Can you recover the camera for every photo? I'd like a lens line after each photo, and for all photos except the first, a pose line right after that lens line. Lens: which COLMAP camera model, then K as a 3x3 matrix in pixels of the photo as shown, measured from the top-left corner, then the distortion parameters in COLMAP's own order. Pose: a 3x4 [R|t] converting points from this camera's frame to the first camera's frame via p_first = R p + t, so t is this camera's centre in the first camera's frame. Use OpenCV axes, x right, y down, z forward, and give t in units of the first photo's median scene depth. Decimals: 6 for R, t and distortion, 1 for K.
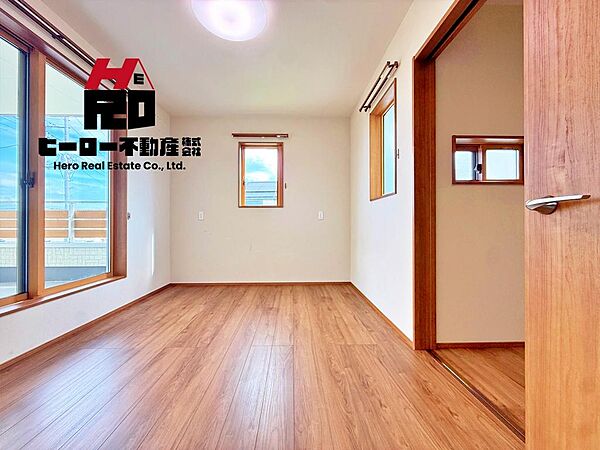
lens RADIAL K [[240.1, 0, 297.9], [0, 240.1, 225.0], [0, 0, 1]] dist [-0.001308, 0.000449]
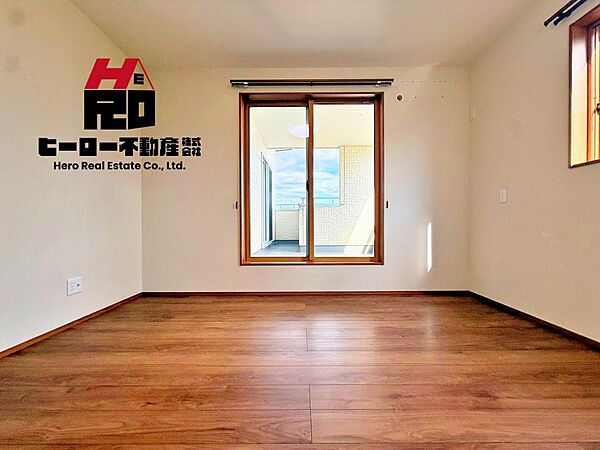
lens RADIAL K [[240.1, 0, 297.9], [0, 240.1, 225.0], [0, 0, 1]] dist [-0.001308, 0.000449]
pose [[-0.028276, 0.009465, -0.999555, 0.342644], [0.010987, 0.999898, 0.009158, 0.038552], [0.999540, -0.010723, -0.028377, 0.723175]]
